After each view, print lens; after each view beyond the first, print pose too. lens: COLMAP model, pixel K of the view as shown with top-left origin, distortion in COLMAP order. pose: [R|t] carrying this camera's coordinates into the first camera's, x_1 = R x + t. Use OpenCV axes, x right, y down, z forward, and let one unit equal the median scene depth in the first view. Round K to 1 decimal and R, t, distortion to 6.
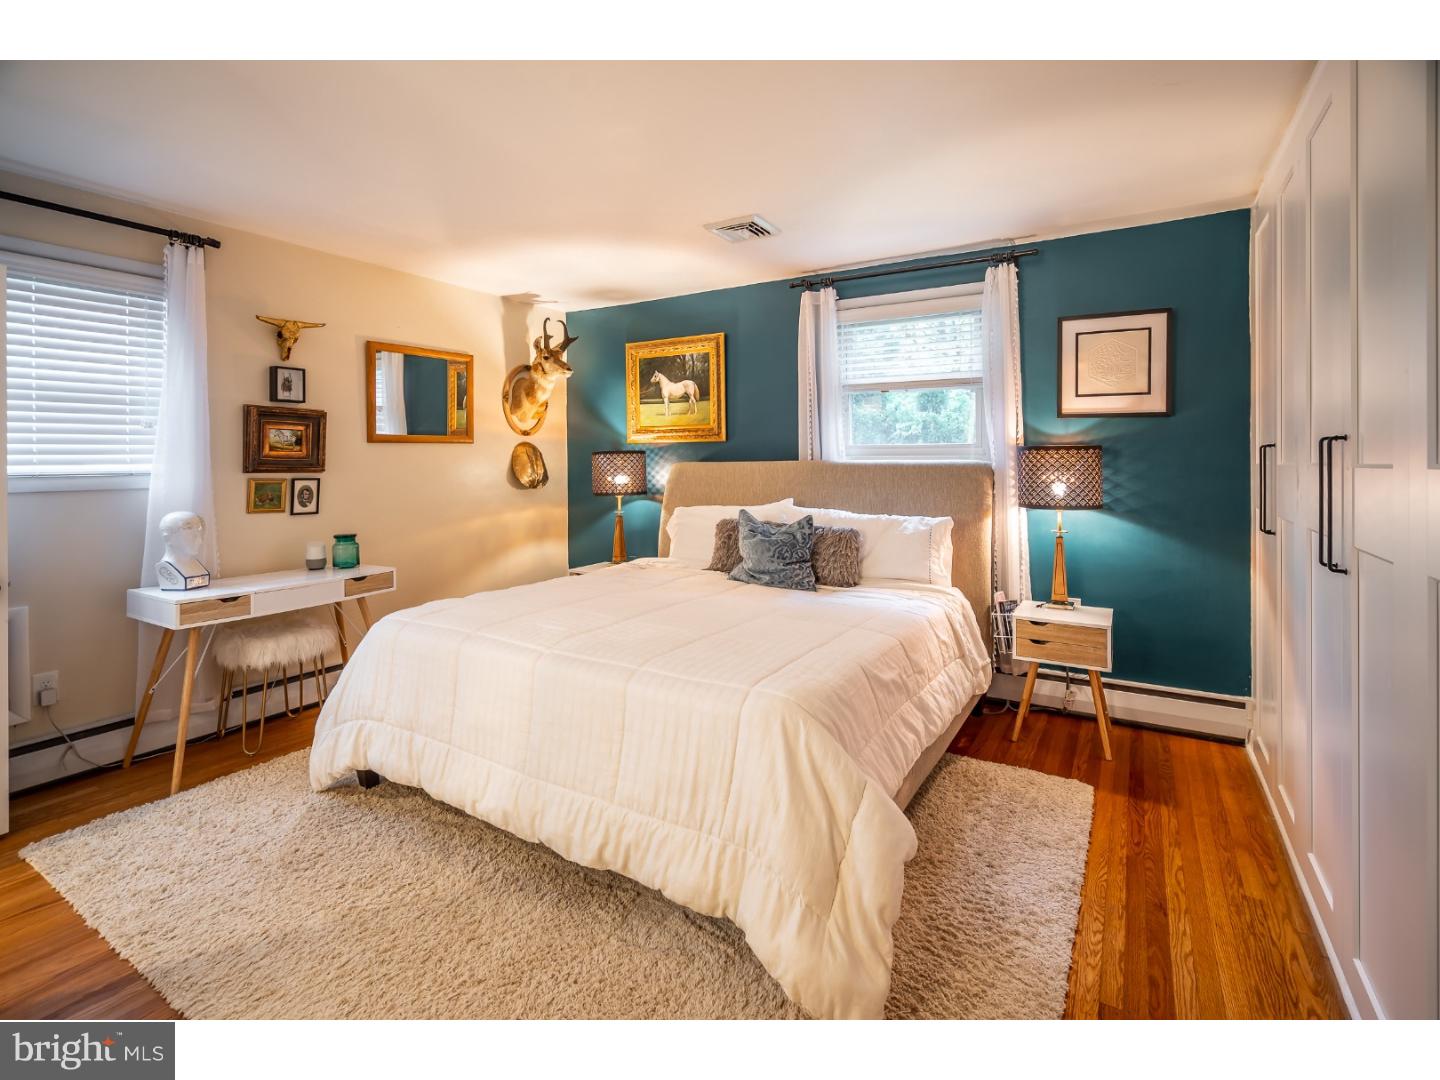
lens RADIAL K [[673.2, 0, 720.7], [0, 673.2, 521.9], [0, 0, 1]] dist [0.001151, 0.000373]
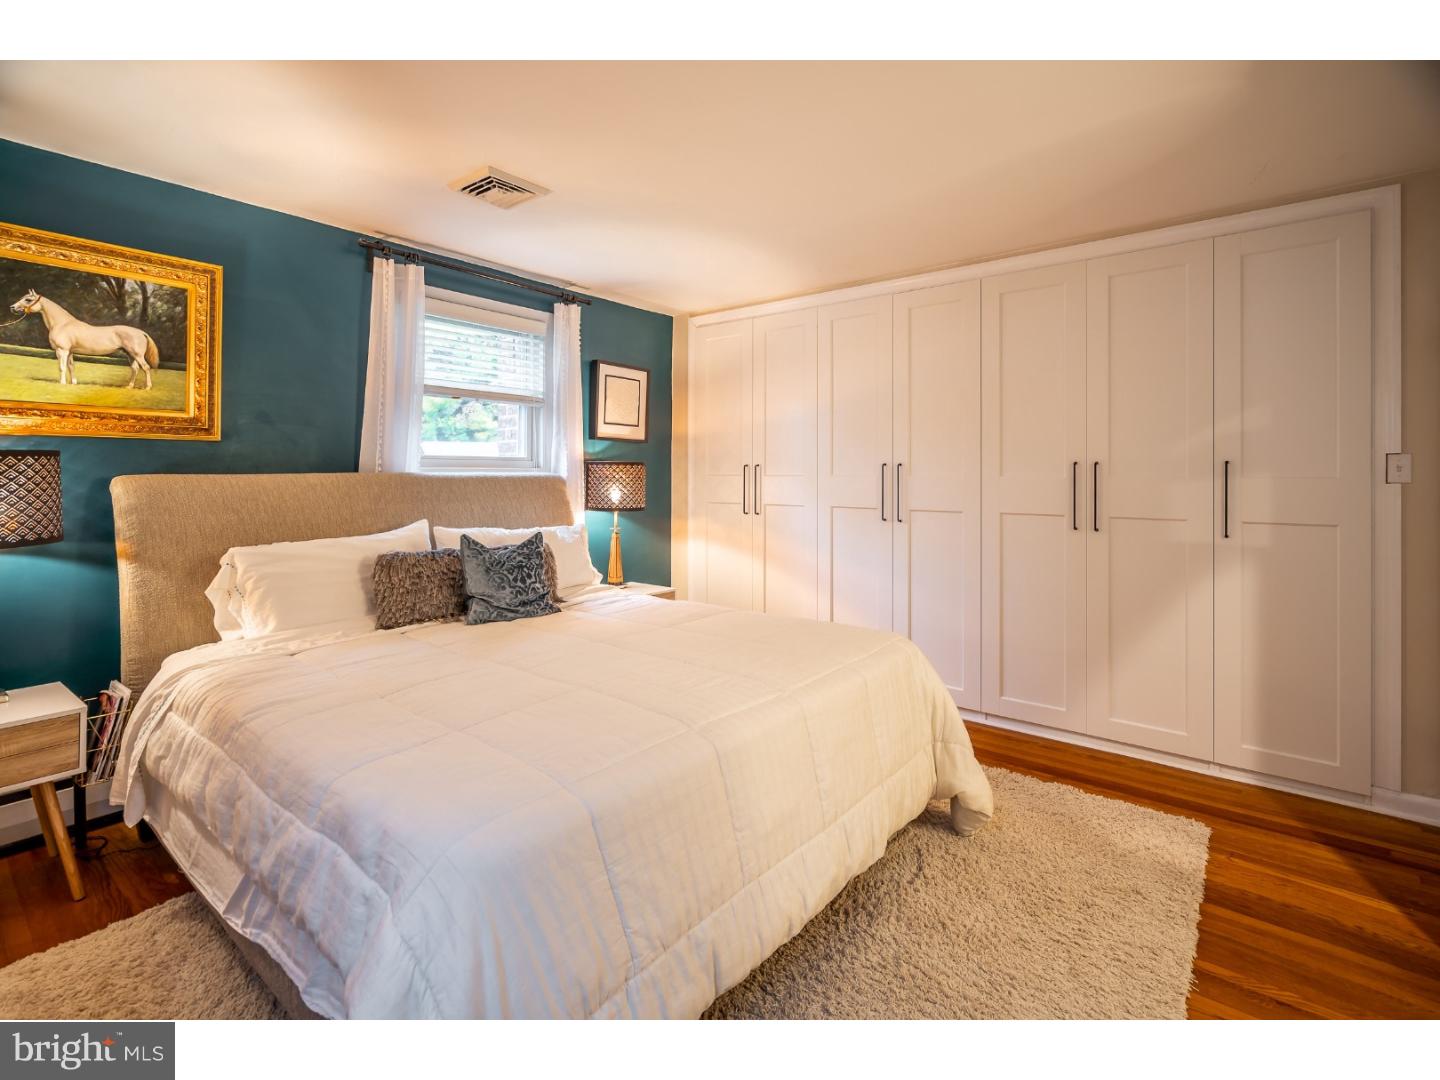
lens RADIAL K [[673.2, 0, 720.7], [0, 673.2, 521.9], [0, 0, 1]] dist [0.001151, 0.000373]
pose [[0.133761, -0.069798, 0.988553, -0.558049], [0.090052, 0.994246, 0.058015, -0.041299], [-0.986914, 0.081261, 0.139277, 0.473846]]
